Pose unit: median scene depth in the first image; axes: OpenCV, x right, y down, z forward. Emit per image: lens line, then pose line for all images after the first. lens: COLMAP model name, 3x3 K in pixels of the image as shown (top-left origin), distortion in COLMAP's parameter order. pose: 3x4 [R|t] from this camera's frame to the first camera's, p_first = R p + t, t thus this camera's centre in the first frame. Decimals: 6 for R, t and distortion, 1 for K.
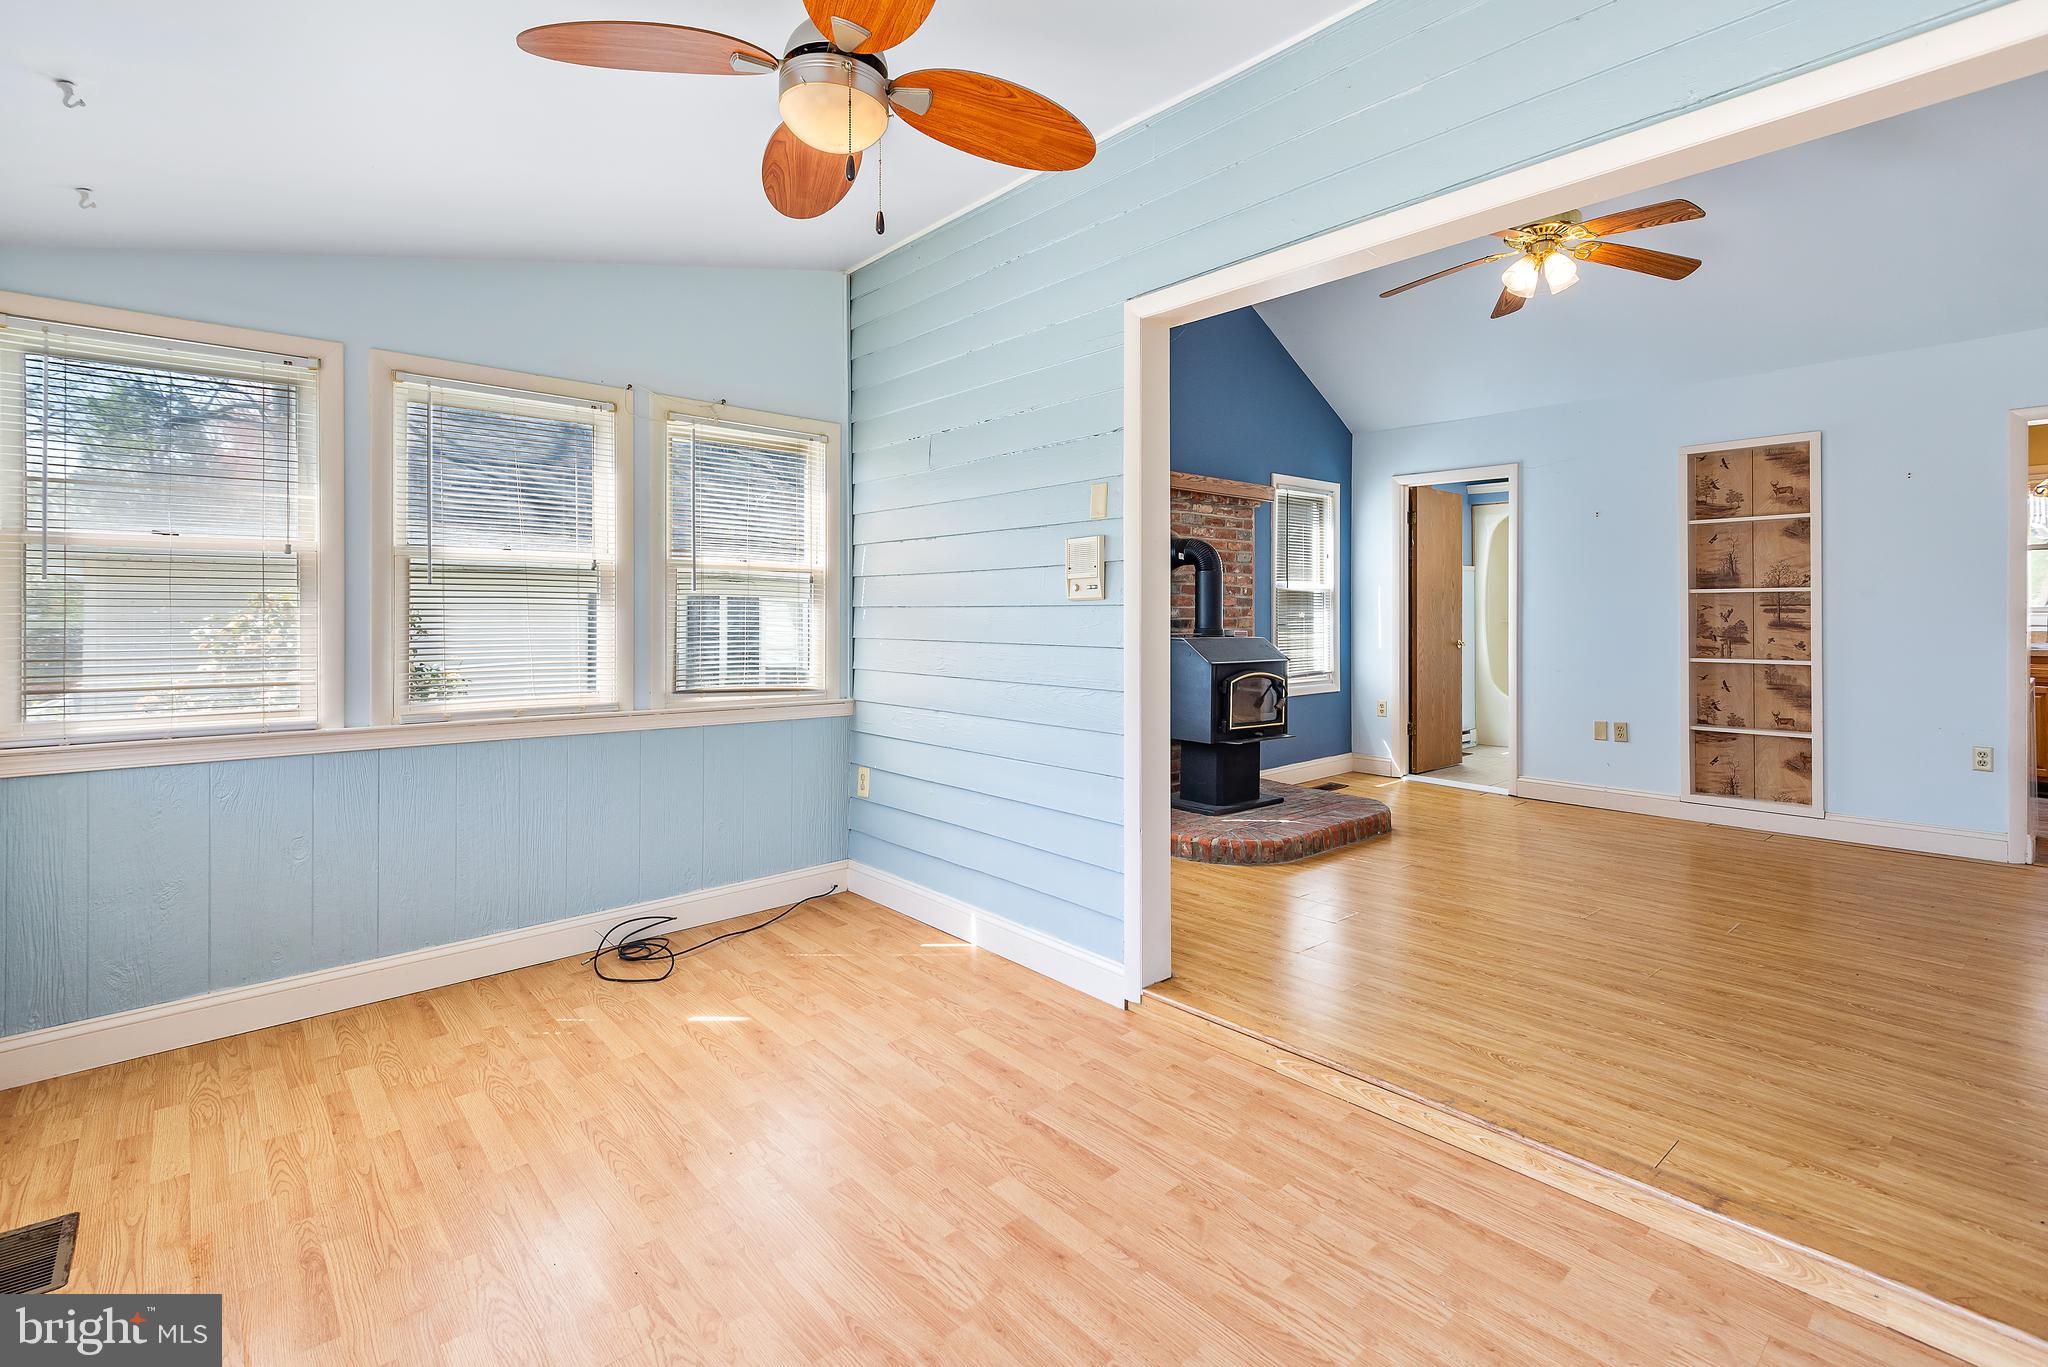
lens RADIAL K [[947.4, 0, 1023.7], [0, 947.4, 602.8], [0, 0, 1]] dist [0.043595, -0.023953]
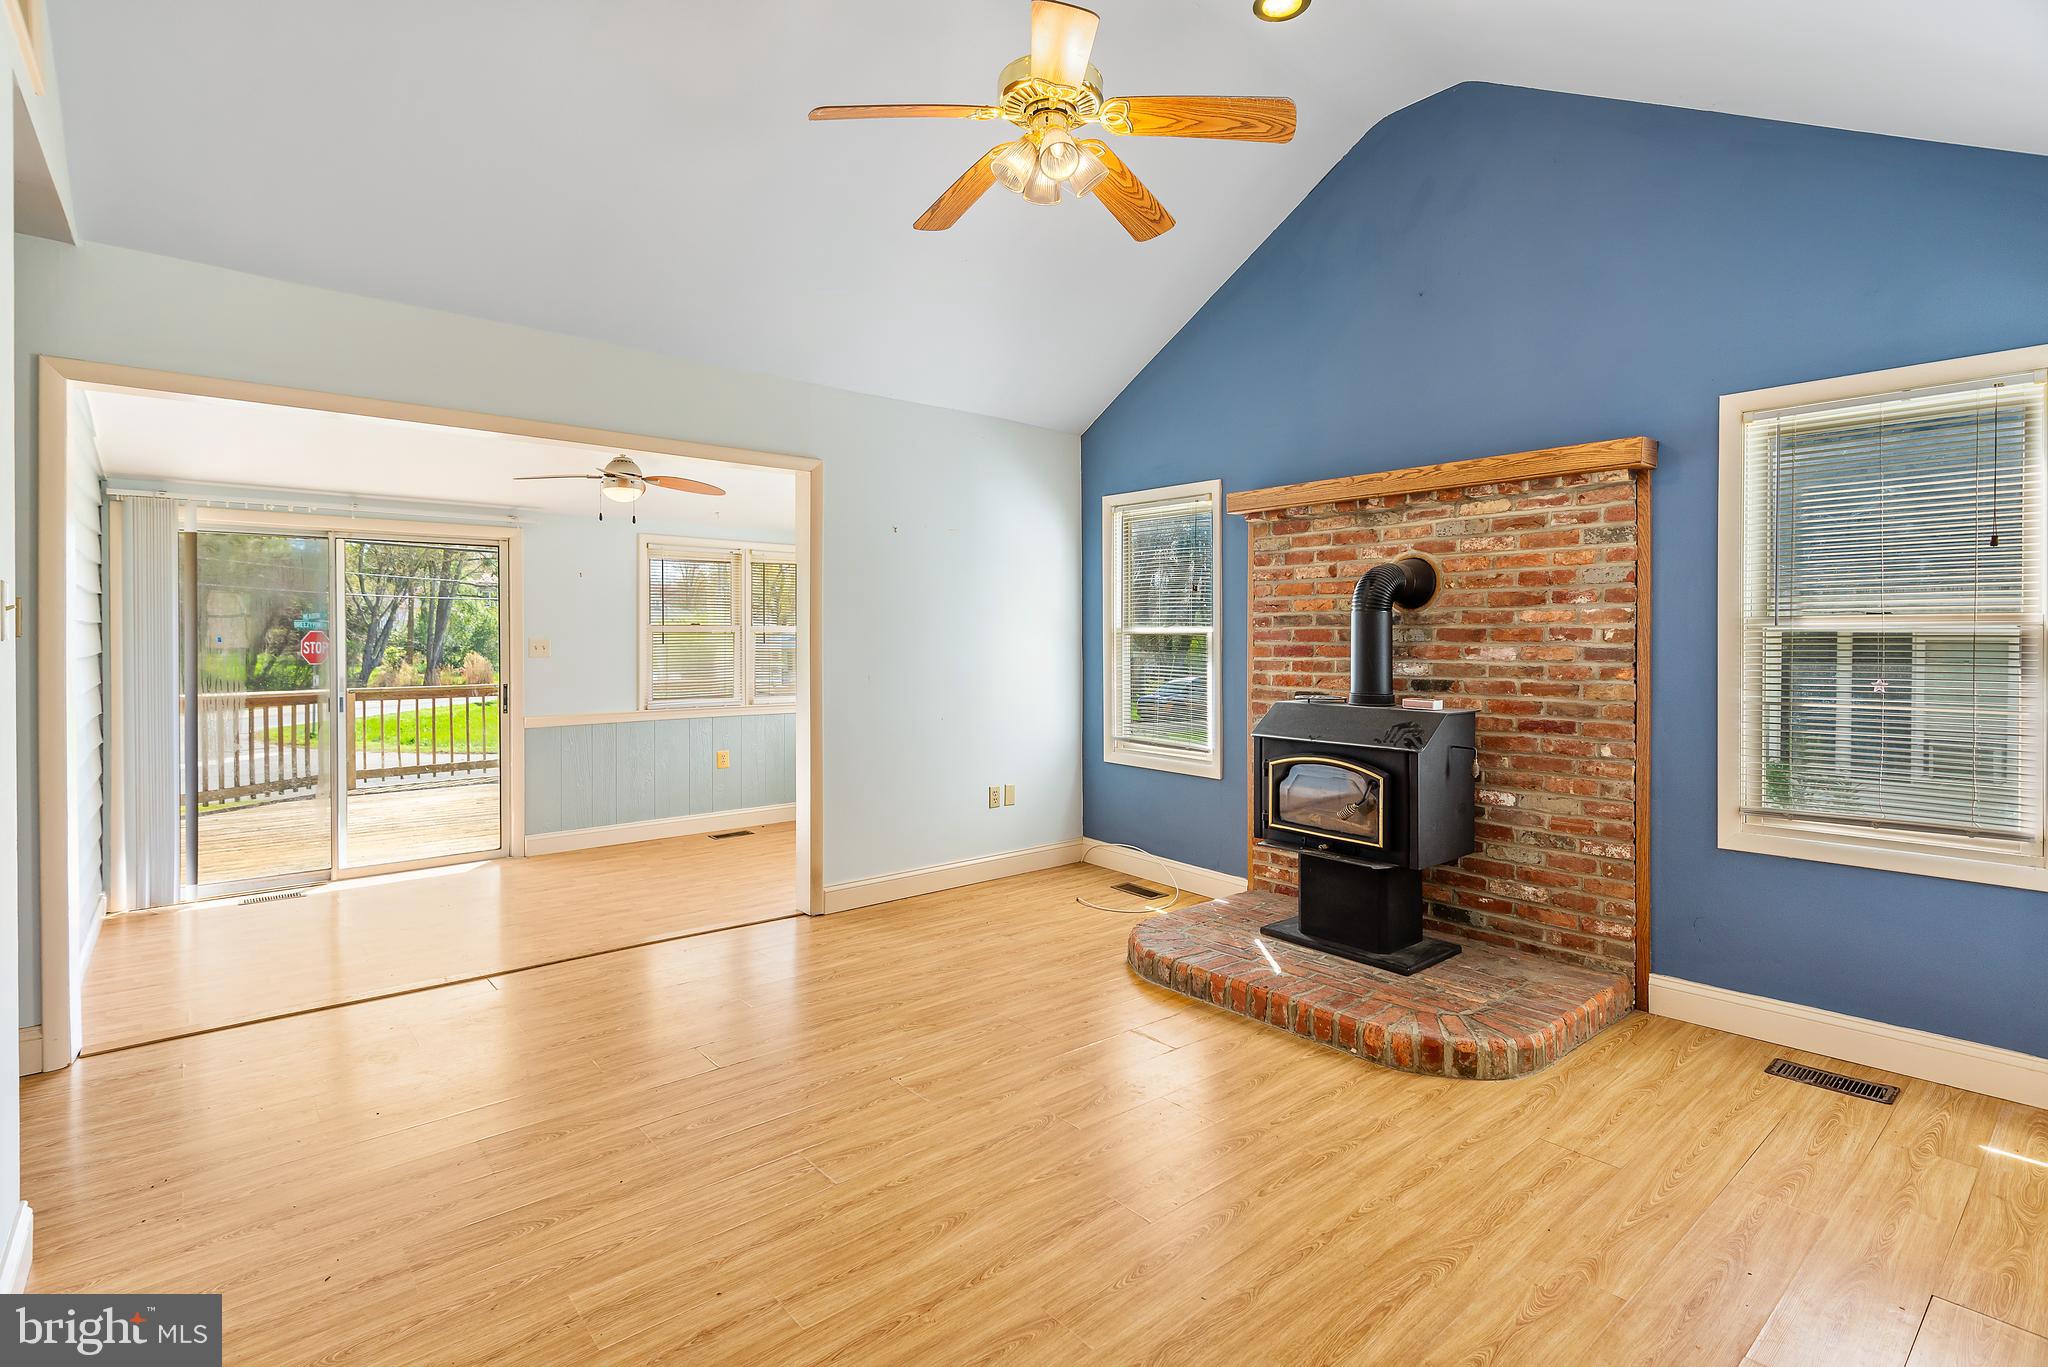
lens RADIAL K [[974.6, 0, 1030.3], [0, 974.6, 639.1], [0, 0, 1]] dist [0.011881, -0.000952]
pose [[-0.009673, -0.000461, -0.999953, 1.548107], [0.011117, 0.999938, -0.000568, -0.025291], [0.999891, -0.011122, -0.009668, 1.277737]]
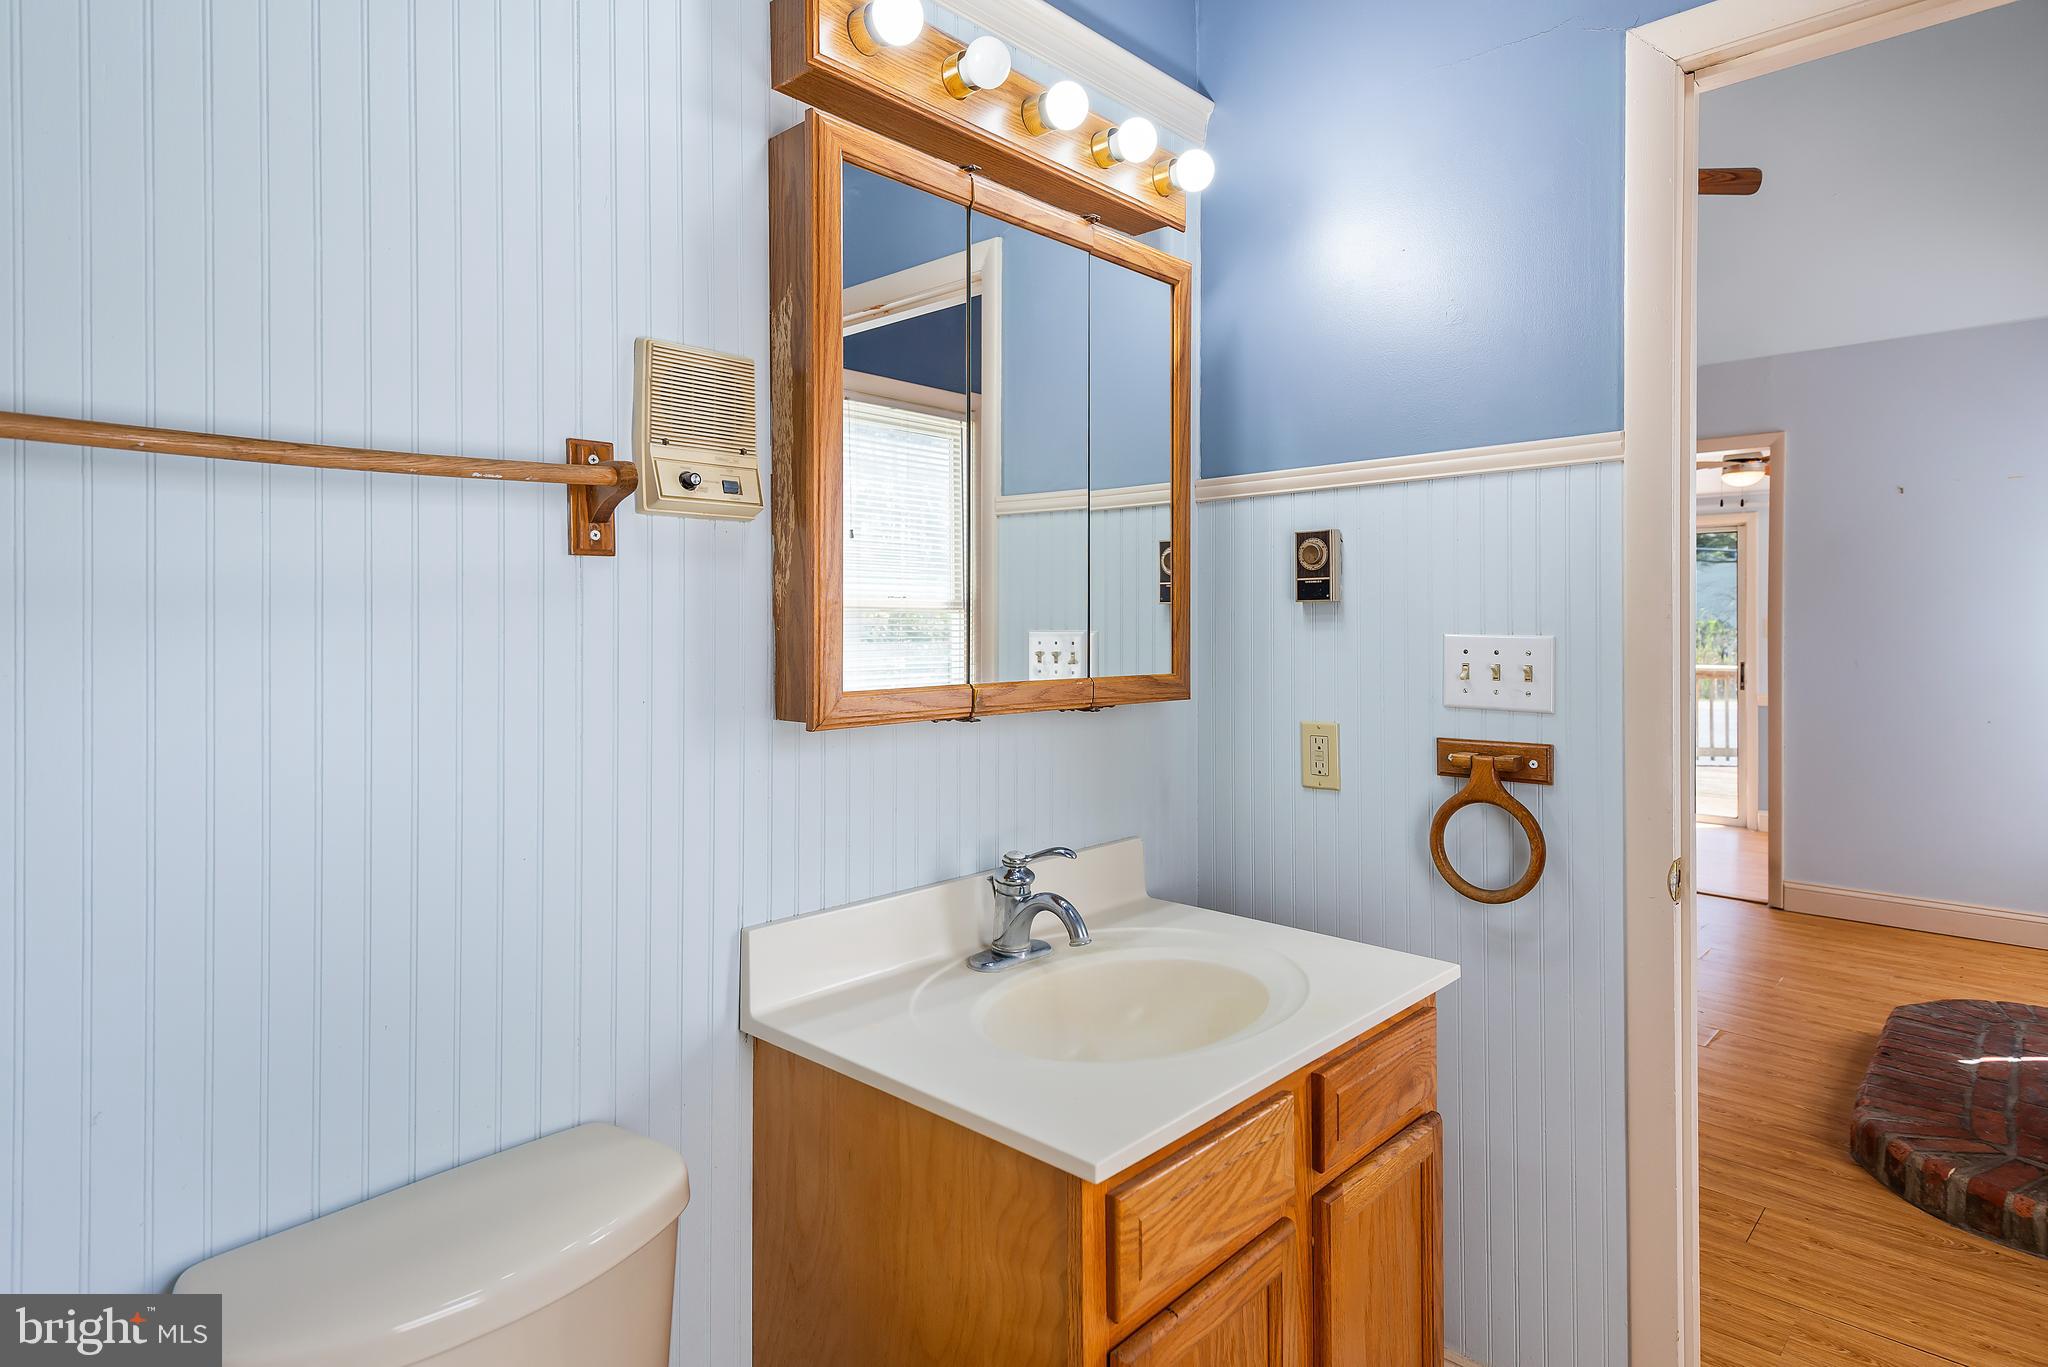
lens RADIAL K [[1144.9, 0, 1025.5], [0, 1144.9, 633.9], [0, 0, 1]] dist [0.021257, -0.000391]
pose [[-0.994298, 0.005393, -0.106500, 1.343315], [0.005256, 0.999985, 0.001569, -0.018529], [0.106507, 0.001001, -0.994311, 2.430474]]
